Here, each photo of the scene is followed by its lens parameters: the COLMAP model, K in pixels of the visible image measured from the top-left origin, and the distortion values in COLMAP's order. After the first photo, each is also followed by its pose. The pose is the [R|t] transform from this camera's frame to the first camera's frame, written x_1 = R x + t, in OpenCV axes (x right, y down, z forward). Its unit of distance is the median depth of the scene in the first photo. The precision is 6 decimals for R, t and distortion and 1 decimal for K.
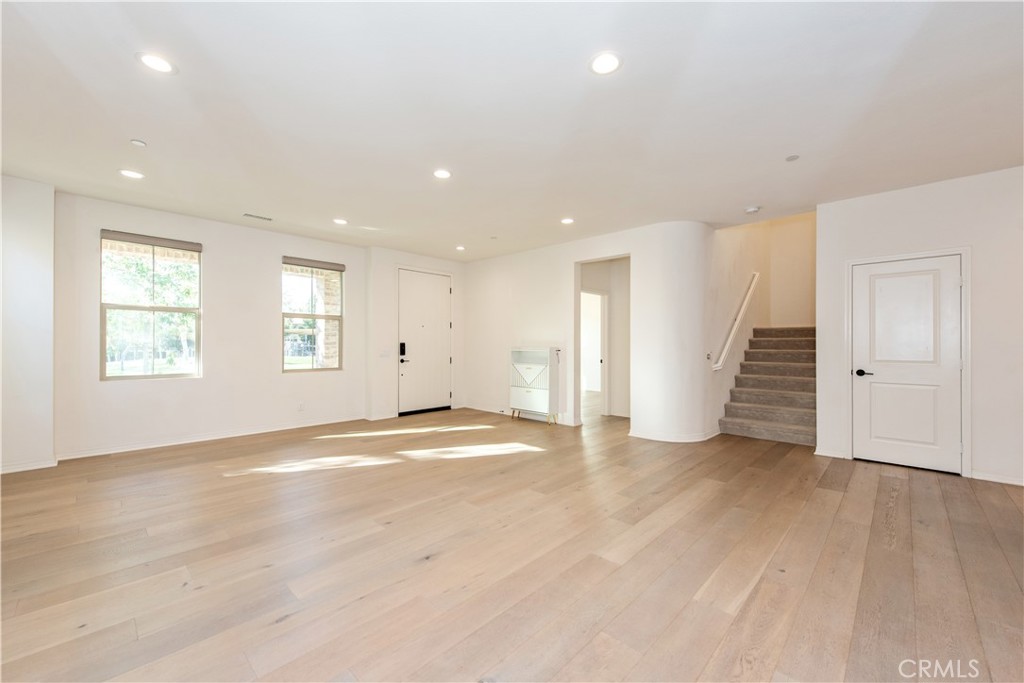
lens RADIAL K [[402.1, 0, 514.2], [0, 402.1, 344.7], [0, 0, 1]] dist [0.009216, -0.000285]
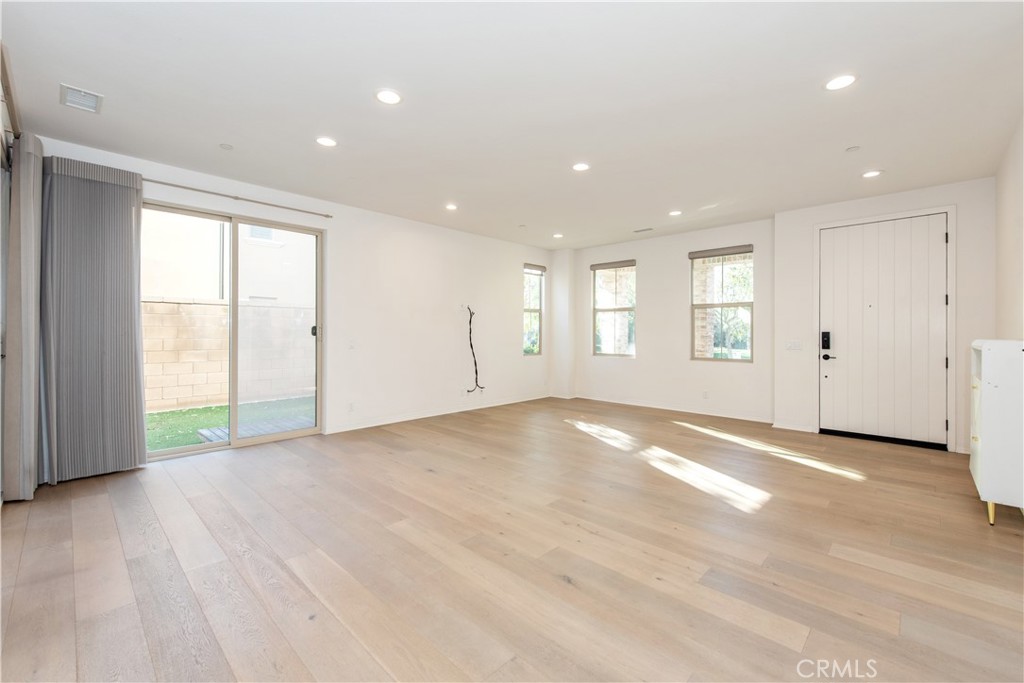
lens RADIAL K [[425.9, 0, 518.5], [0, 425.9, 331.5], [0, 0, 1]] dist [0.001968, -0.000097]
pose [[0.006889, -0.004504, -0.999966, 0.726818], [-0.004126, 0.999981, -0.004533, 0.000616], [0.999968, 0.004157, 0.006870, 0.675787]]
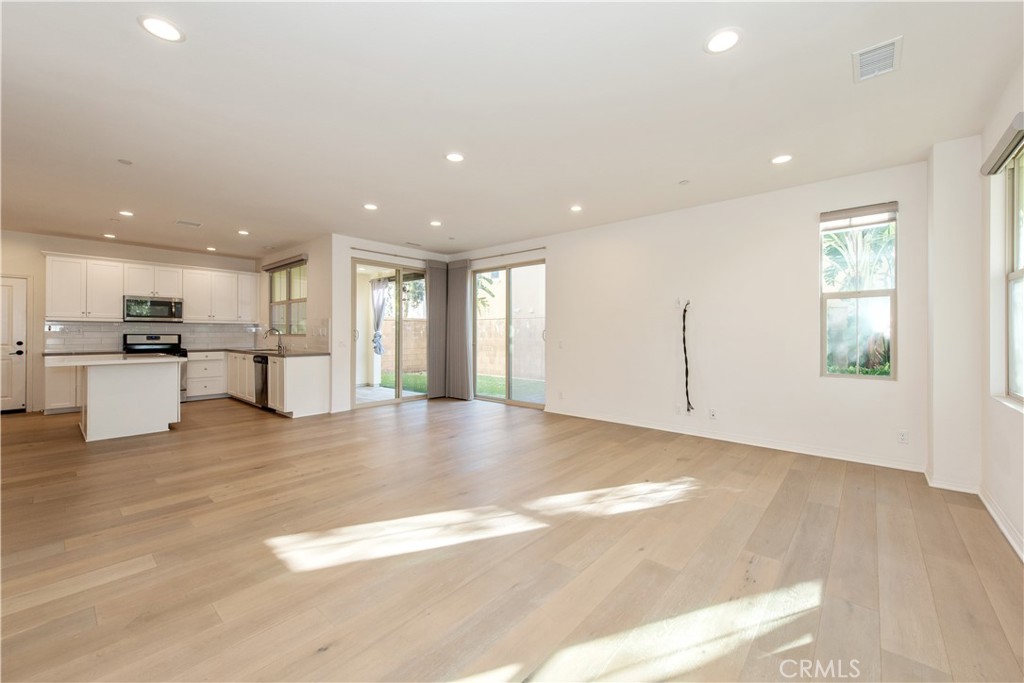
lens RADIAL K [[406.3, 0, 515.8], [0, 406.3, 331.7], [0, 0, 1]] dist [0.009910, -0.000565]
pose [[-0.998616, -0.005659, -0.052284, -0.218578], [-0.005430, 0.999975, -0.004514, -0.004470], [0.052308, -0.004223, -0.998622, 1.593602]]
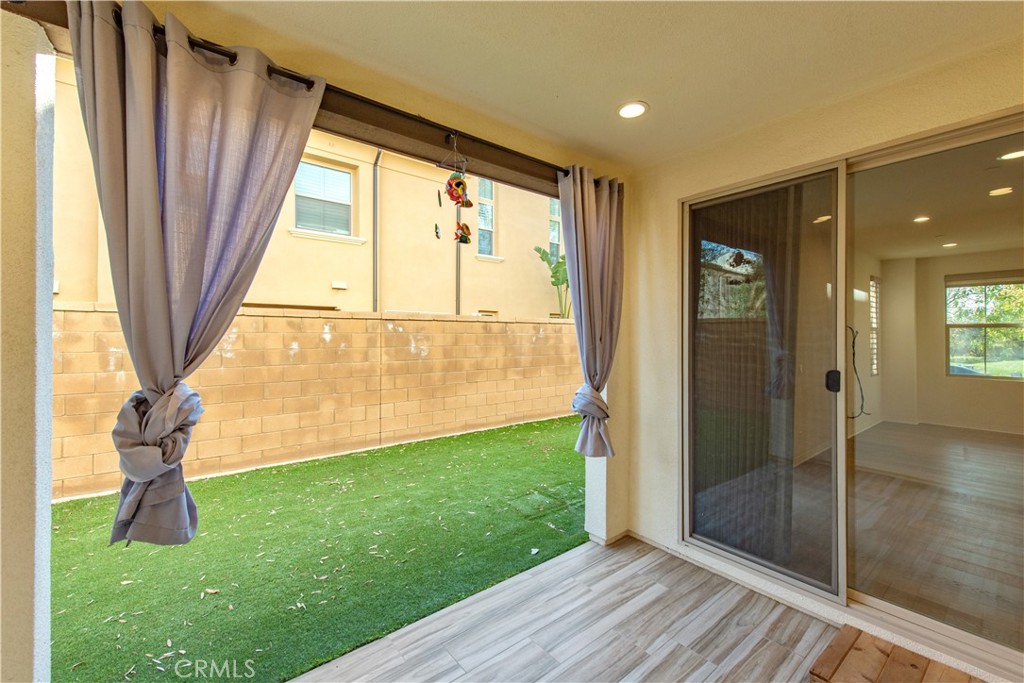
lens RADIAL K [[417.6, 0, 511.6], [0, 417.6, 335.6], [0, 0, 1]] dist [0.000536, -0.000882]
pose [[-0.129097, -0.002776, -0.991628, 0.714456], [-0.001710, 0.999995, -0.002577, -0.053255], [0.991630, 0.001363, -0.129101, -0.388885]]
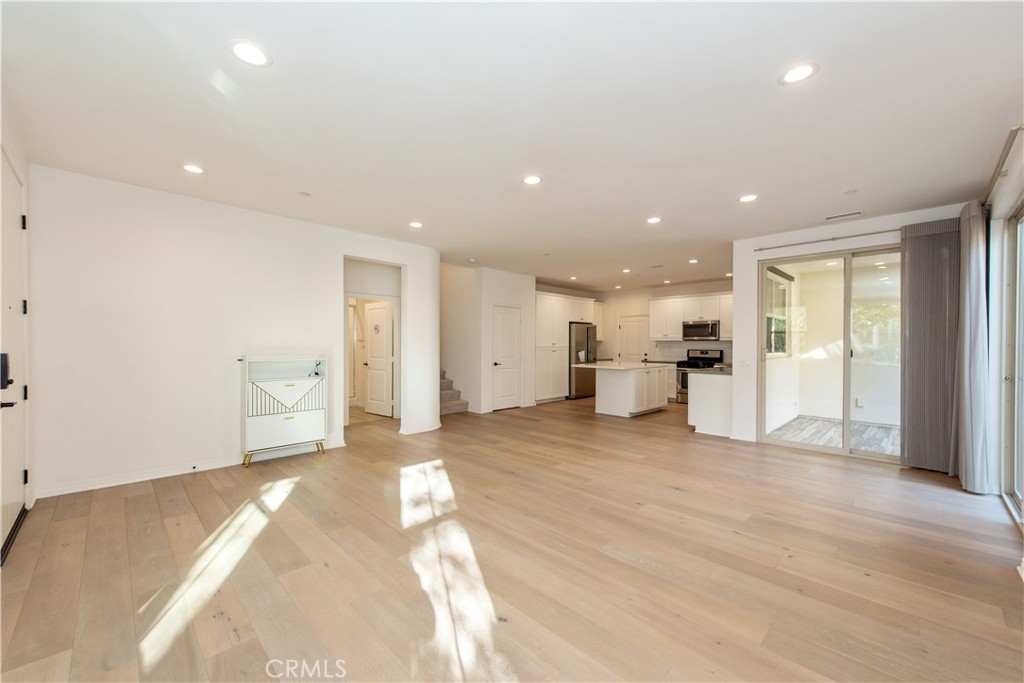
lens RADIAL K [[402.1, 0, 514.2], [0, 402.1, 344.7], [0, 0, 1]] dist [0.009216, -0.000285]
pose [[0.020907, -0.004140, 0.999773, -0.933611], [-0.005301, 0.999977, 0.004251, -0.024438], [-0.999767, -0.005389, 0.020885, 0.824675]]
